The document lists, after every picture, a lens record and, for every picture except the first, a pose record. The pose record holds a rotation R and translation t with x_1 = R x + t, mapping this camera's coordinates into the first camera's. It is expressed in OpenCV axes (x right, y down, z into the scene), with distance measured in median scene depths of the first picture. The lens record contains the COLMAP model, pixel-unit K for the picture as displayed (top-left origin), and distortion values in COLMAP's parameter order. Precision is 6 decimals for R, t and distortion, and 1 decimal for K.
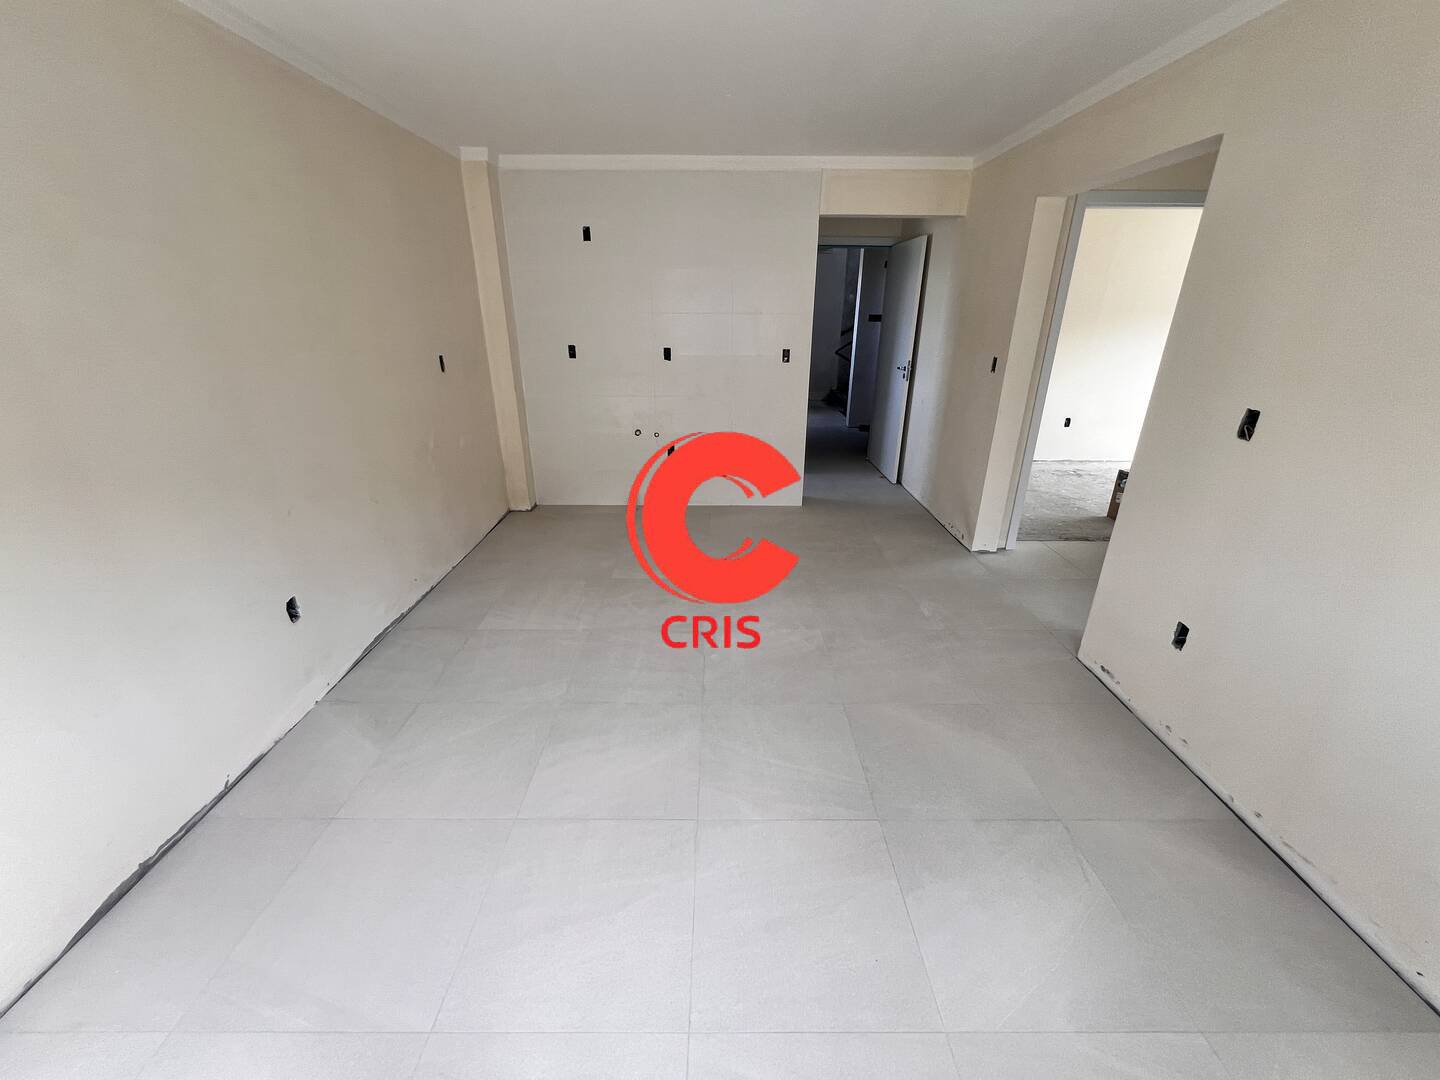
lens RADIAL K [[573.4, 0, 723.3], [0, 573.4, 540.7], [0, 0, 1]] dist [0.000775, -0.000777]
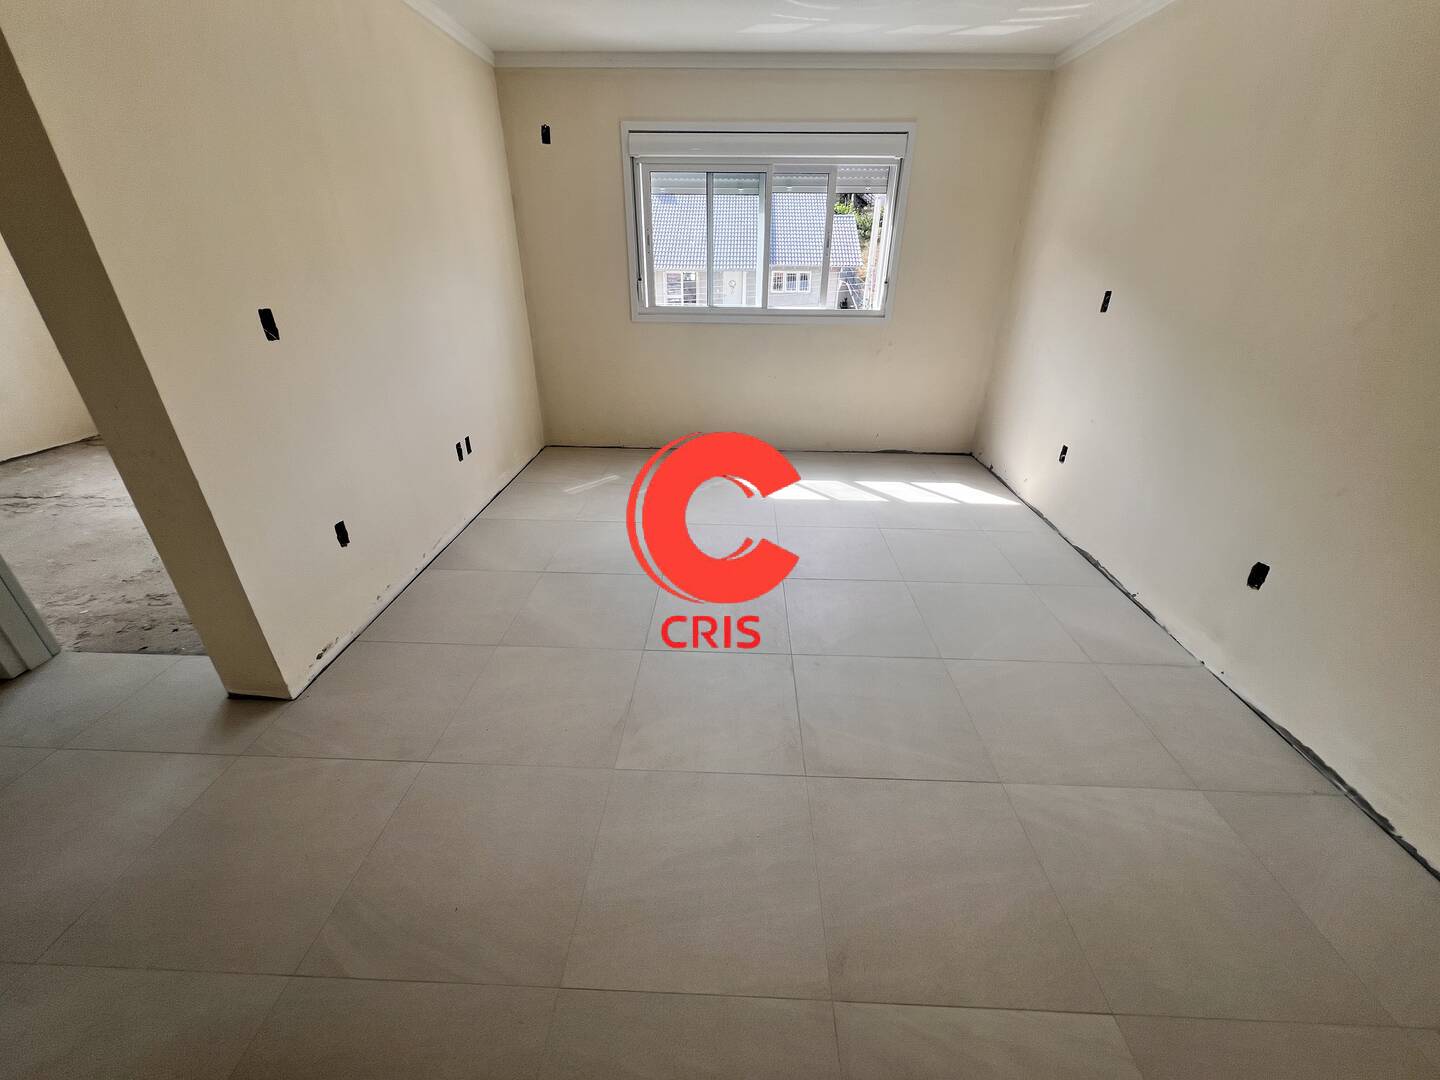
lens RADIAL K [[573.4, 0, 721.5], [0, 573.4, 545.8], [0, 0, 1]] dist [0.000775, -0.000777]
pose [[-0.998759, -0.038066, 0.032116, 0.038198], [-0.000286, 0.649224, 0.760597, -0.351743], [-0.049803, 0.759644, -0.648429, 0.940693]]
